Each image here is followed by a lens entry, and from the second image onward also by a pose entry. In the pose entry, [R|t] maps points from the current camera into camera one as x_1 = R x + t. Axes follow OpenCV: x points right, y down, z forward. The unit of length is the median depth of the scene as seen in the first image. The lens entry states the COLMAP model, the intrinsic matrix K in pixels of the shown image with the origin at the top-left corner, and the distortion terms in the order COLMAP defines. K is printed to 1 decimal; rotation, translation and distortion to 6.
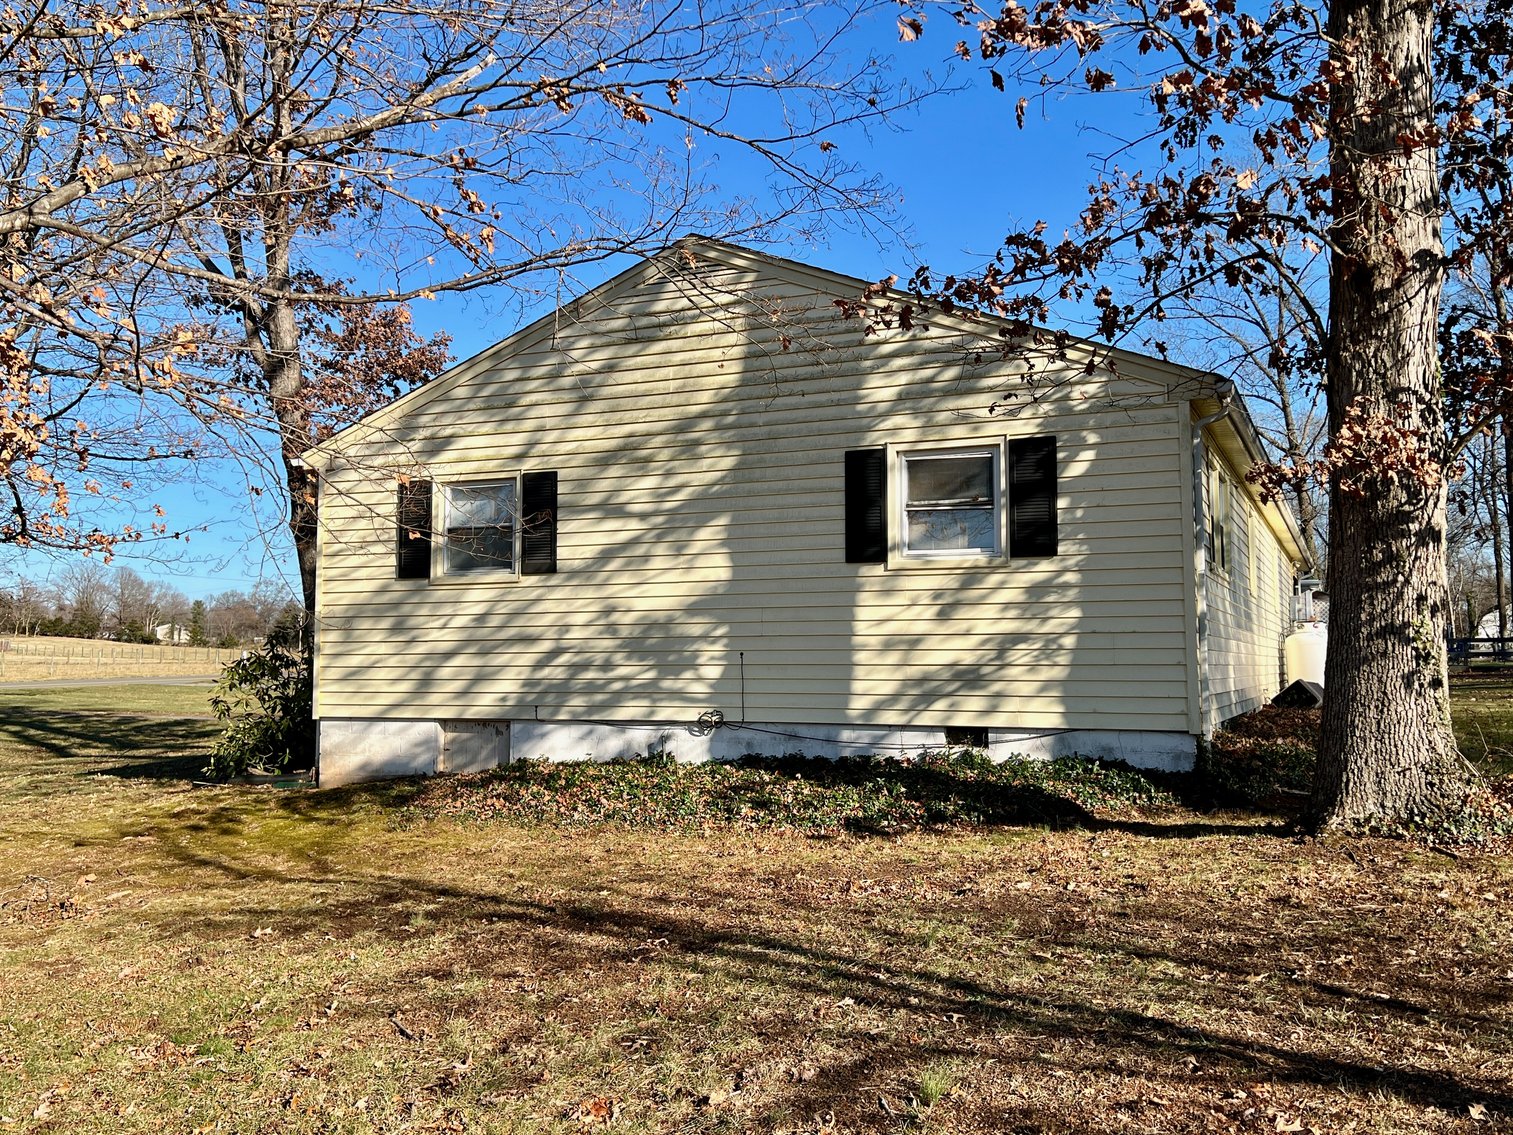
lens RADIAL K [[1360.7, 0, 756.5], [0, 1360.7, 567.5], [0, 0, 1]] dist [0.229402, -0.683738]
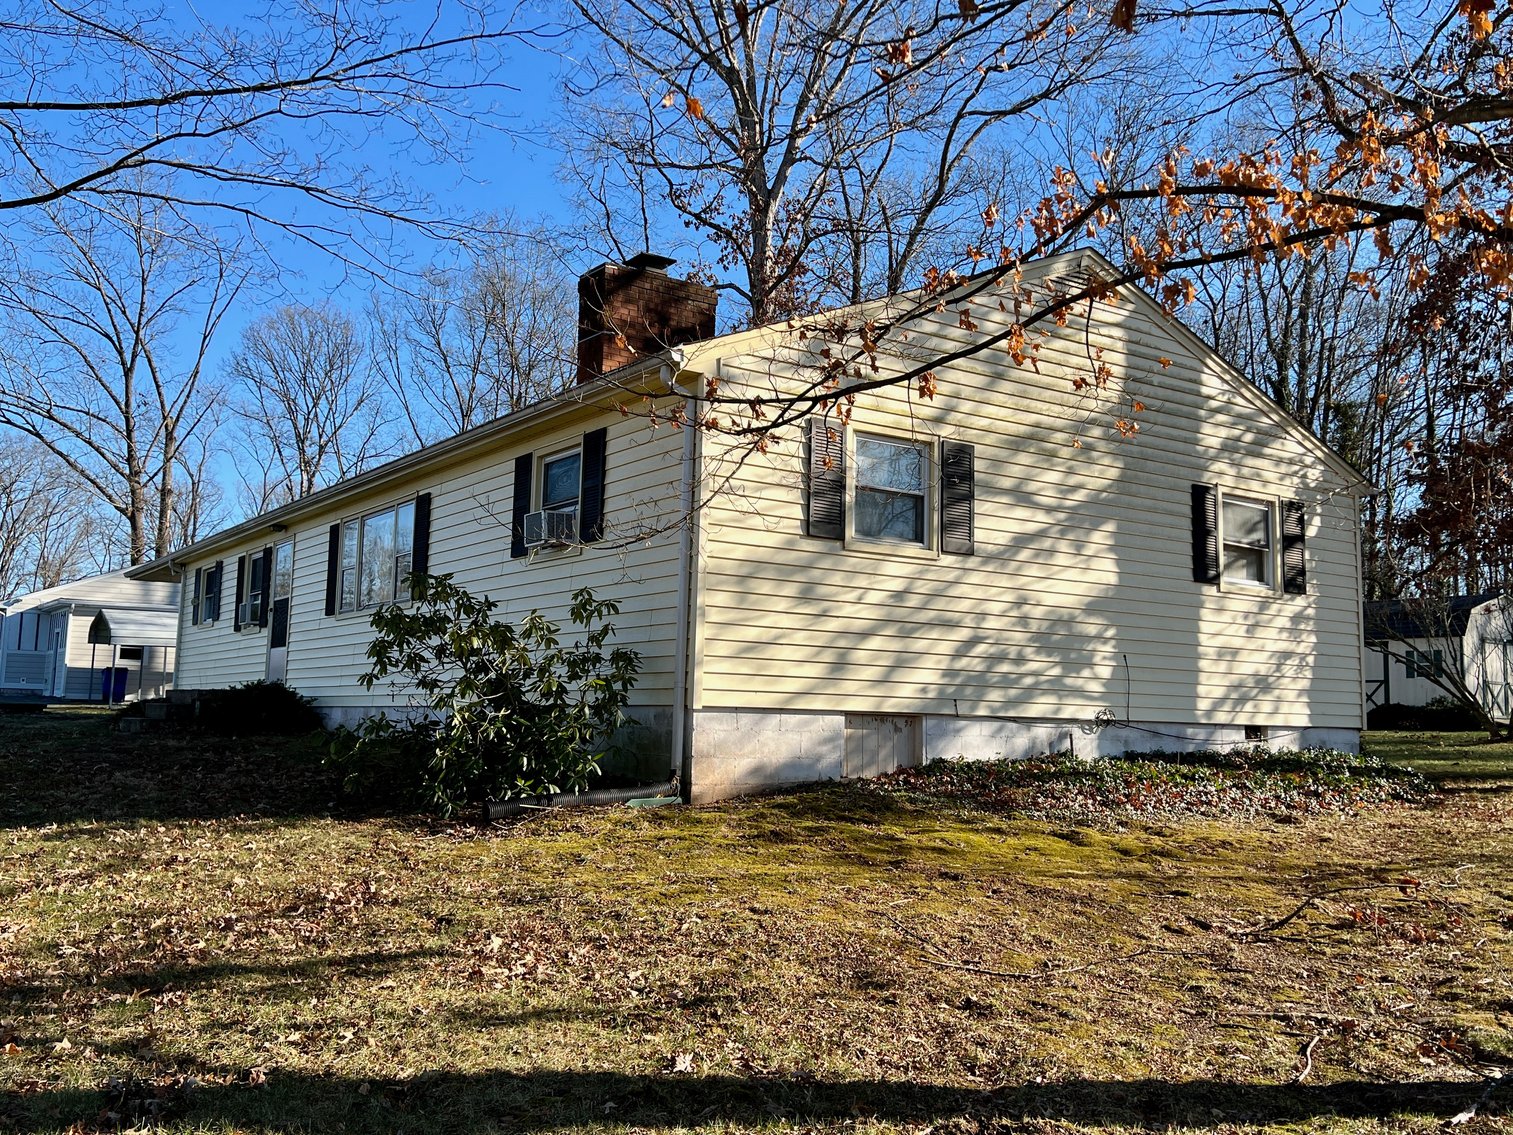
lens RADIAL K [[1360.7, 0, 756.5], [0, 1360.7, 567.5], [0, 0, 1]] dist [0.229402, -0.683738]
pose [[0.515113, 0.110800, 0.849931, -1.029819], [-0.082456, 0.993416, -0.079531, 0.099958], [-0.853147, -0.029115, 0.520858, 0.663306]]
